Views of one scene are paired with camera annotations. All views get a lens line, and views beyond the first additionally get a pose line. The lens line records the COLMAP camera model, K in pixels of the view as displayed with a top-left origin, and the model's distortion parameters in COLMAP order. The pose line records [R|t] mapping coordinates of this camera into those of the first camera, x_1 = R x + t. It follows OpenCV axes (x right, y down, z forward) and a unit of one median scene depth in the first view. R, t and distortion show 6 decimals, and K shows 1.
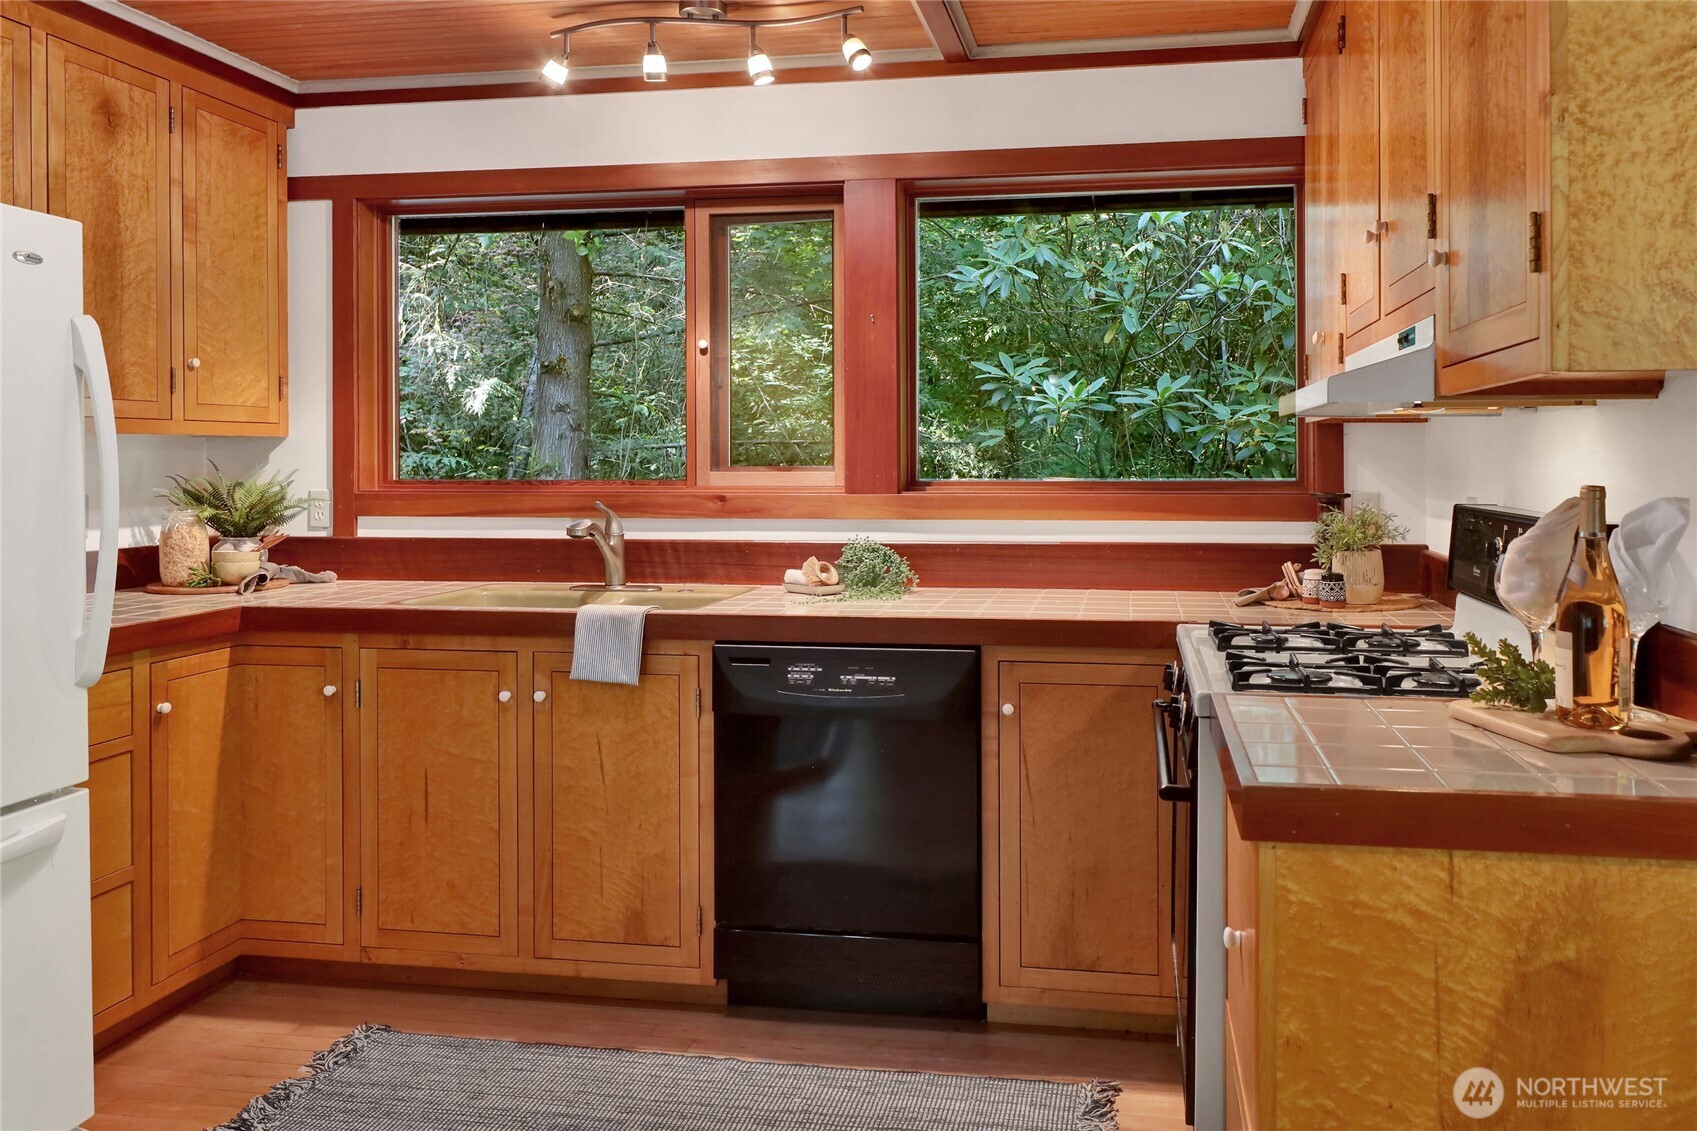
lens RADIAL K [[1263.0, 0, 986.2], [0, 1263.0, 459.7], [0, 0, 1]] dist [-0.002596, -0.004112]
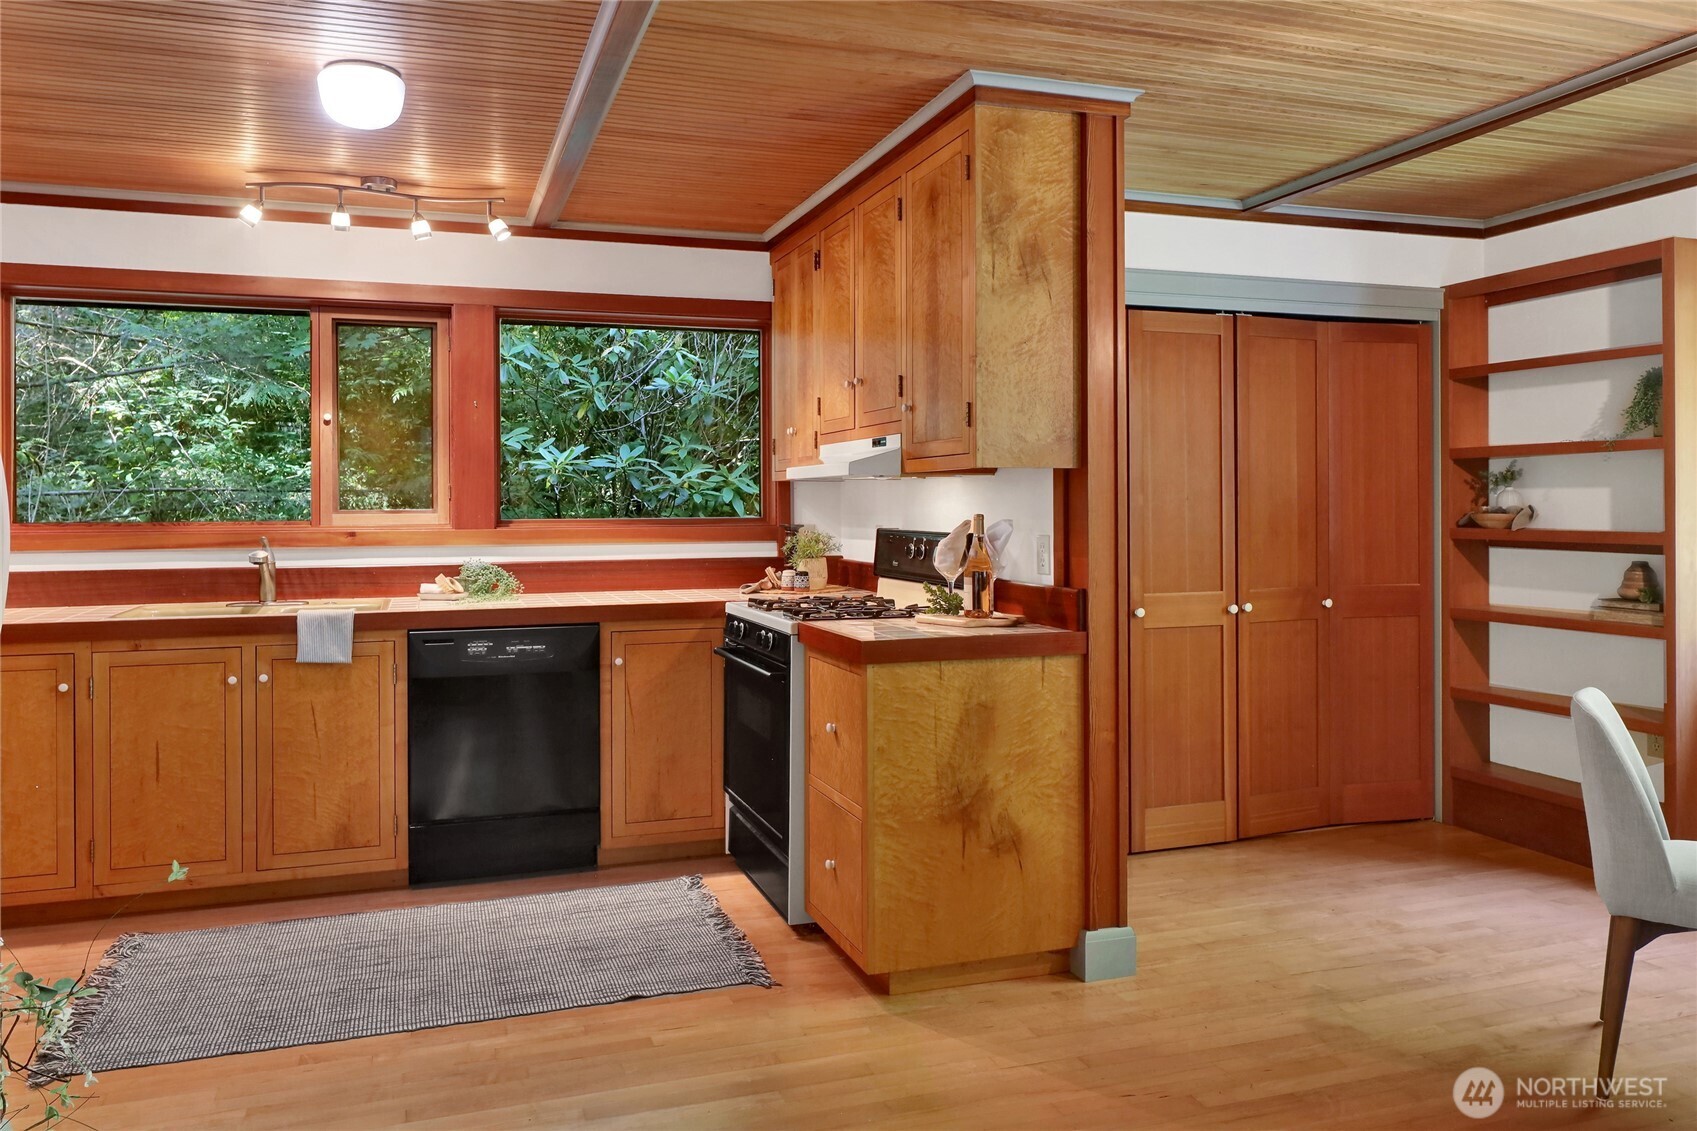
lens RADIAL K [[1151.5, 0, 851.8], [0, 1151.5, 512.9], [0, 0, 1]] dist [-0.002551, -0.002484]
pose [[0.899590, -0.003841, 0.436718, -0.324780], [0.001620, 0.999984, 0.005458, 0.003014], [-0.436732, -0.004202, 0.899582, -0.399005]]
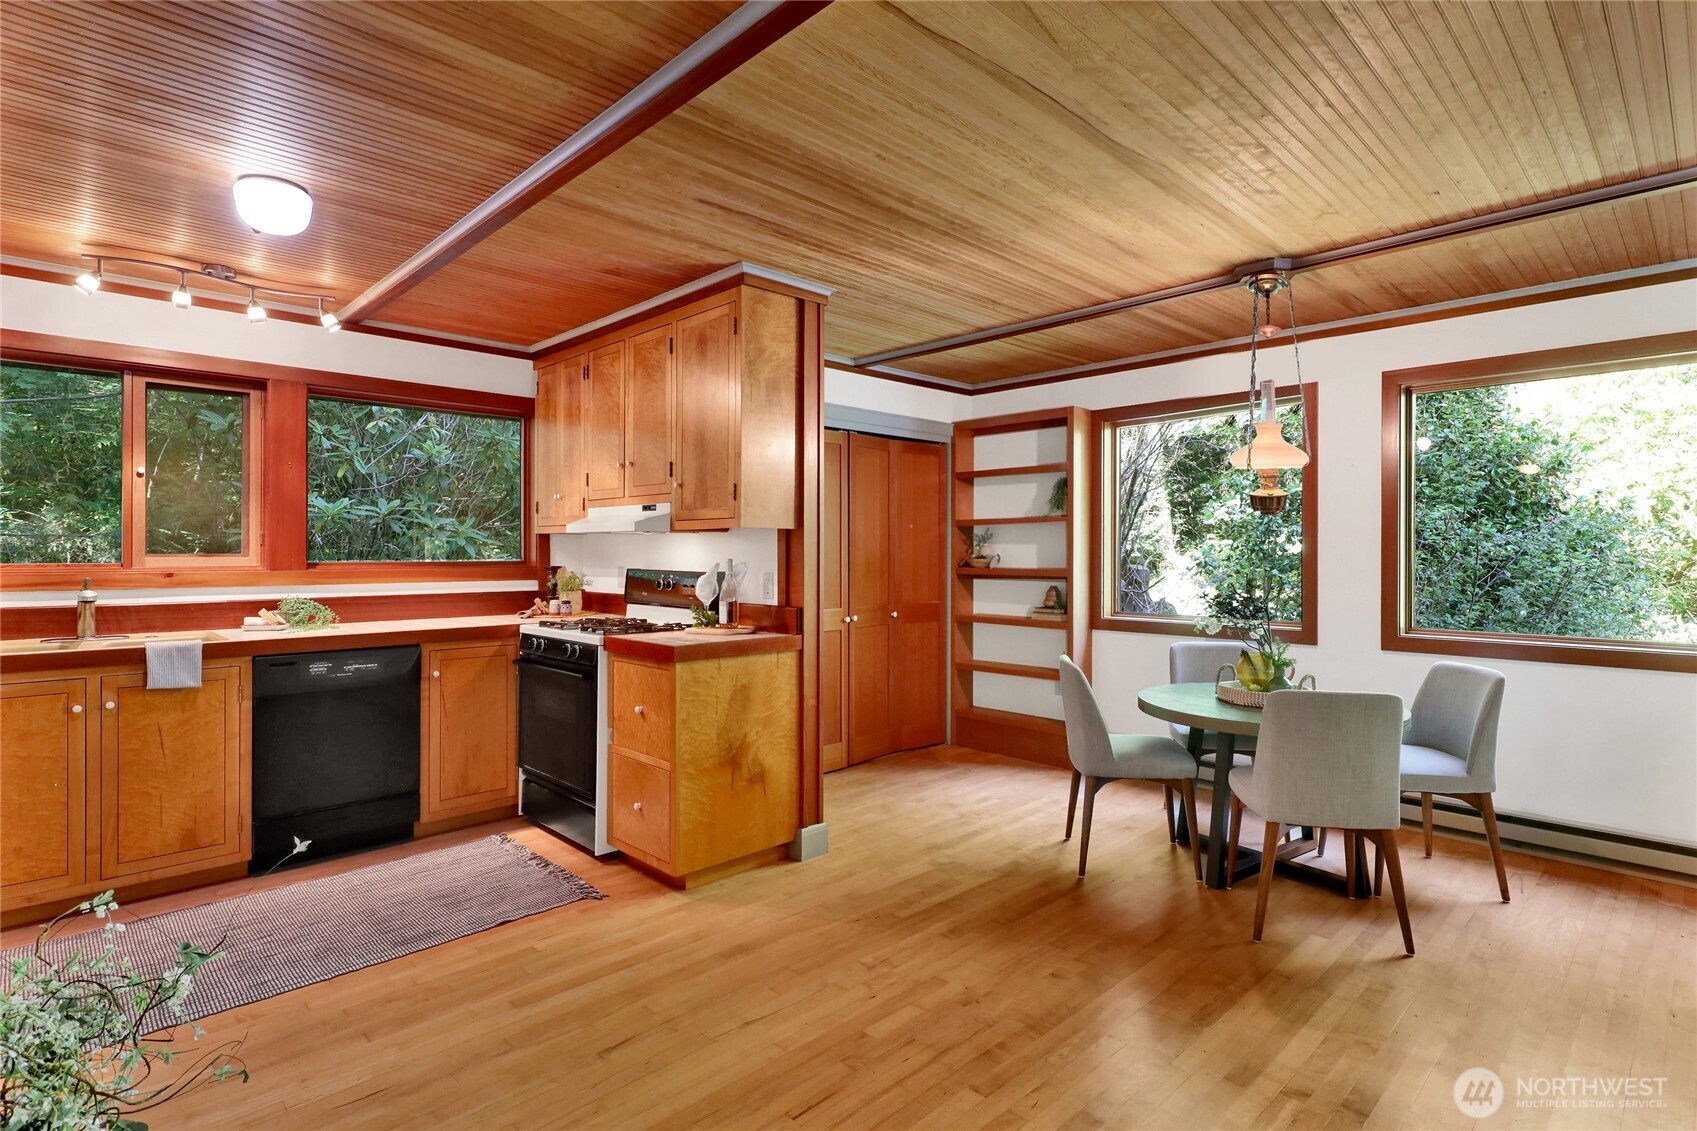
lens RADIAL K [[869.4, 0, 805.4], [0, 869.4, 558.9], [0, 0, 1]] dist [-0.001075, -0.001443]
pose [[0.615244, -0.002947, 0.788332, -0.662508], [-0.003754, 0.999971, 0.006668, 0.002021], [-0.788328, -0.007062, 0.615214, -0.297015]]
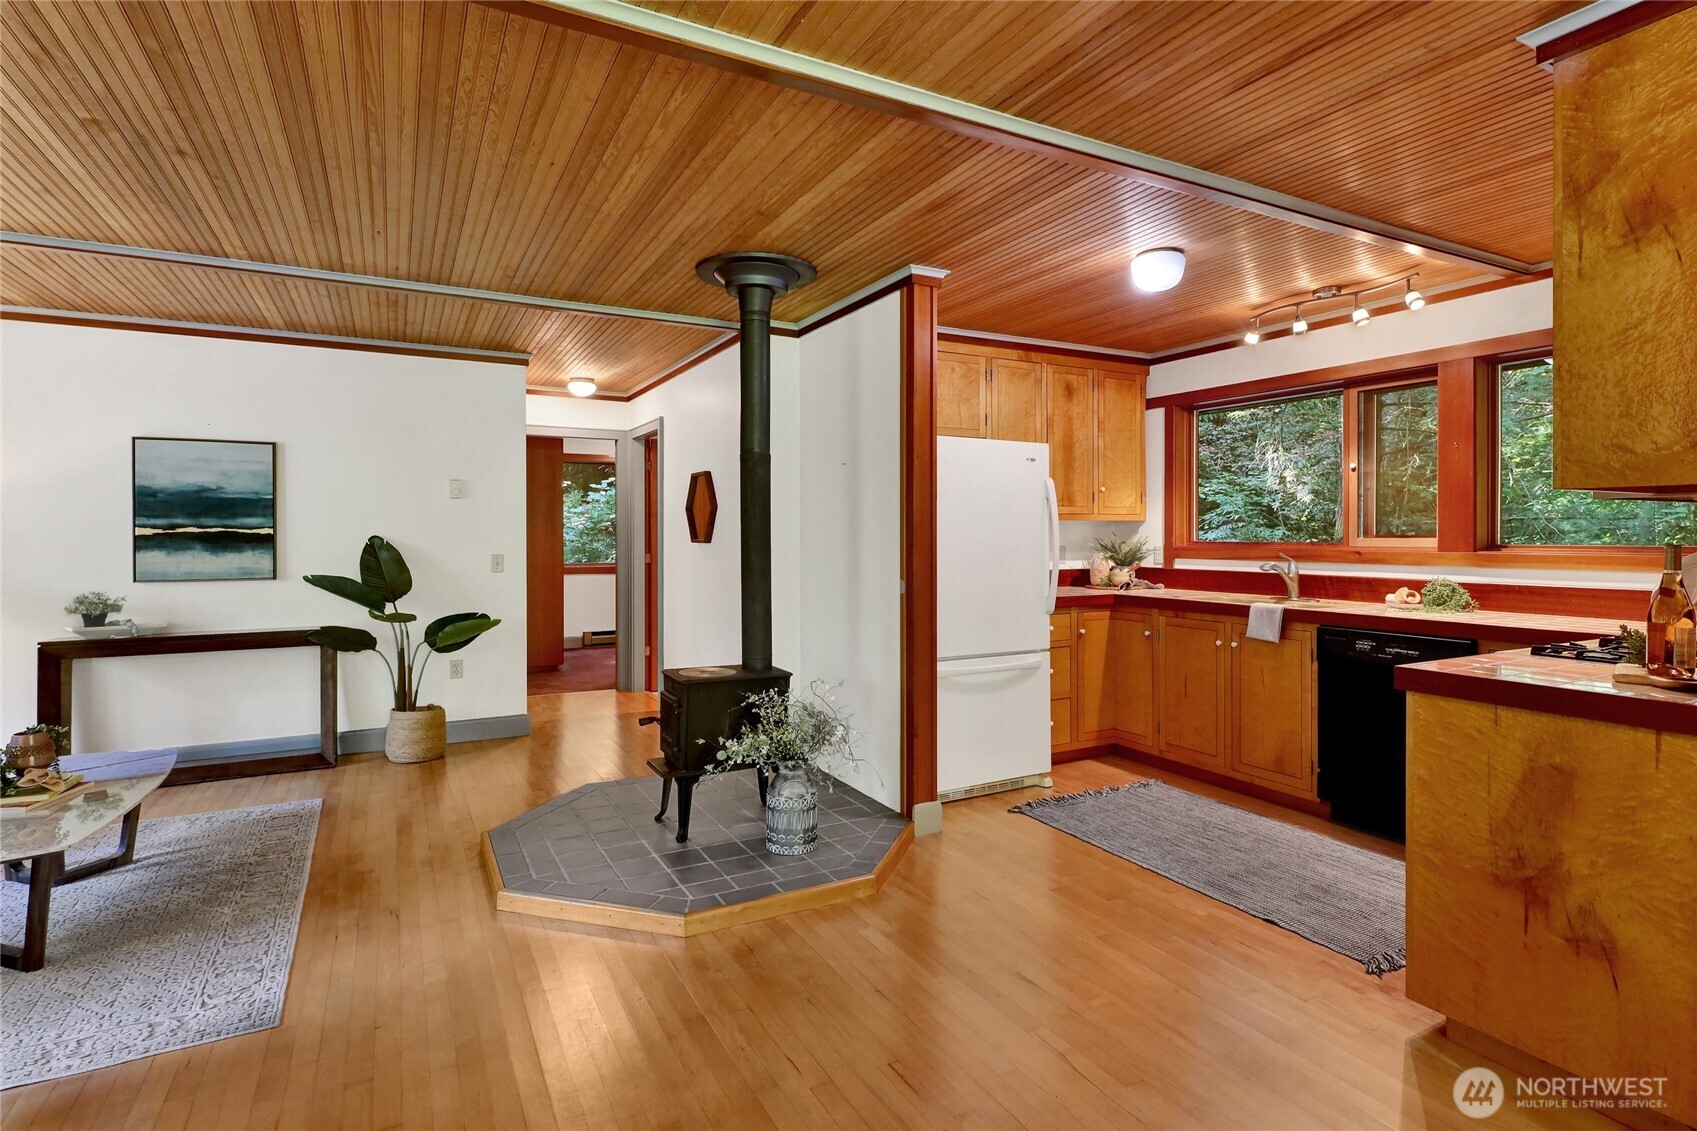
lens RADIAL K [[835.4, 0, 849.1], [0, 835.4, 543.5], [0, 0, 1]] dist [0.024904, -0.012242]
pose [[0.603927, 0.012159, -0.796947, 0.367107], [-0.000895, 0.999893, 0.014577, 0.000767], [0.797039, -0.008090, 0.603874, -0.345887]]
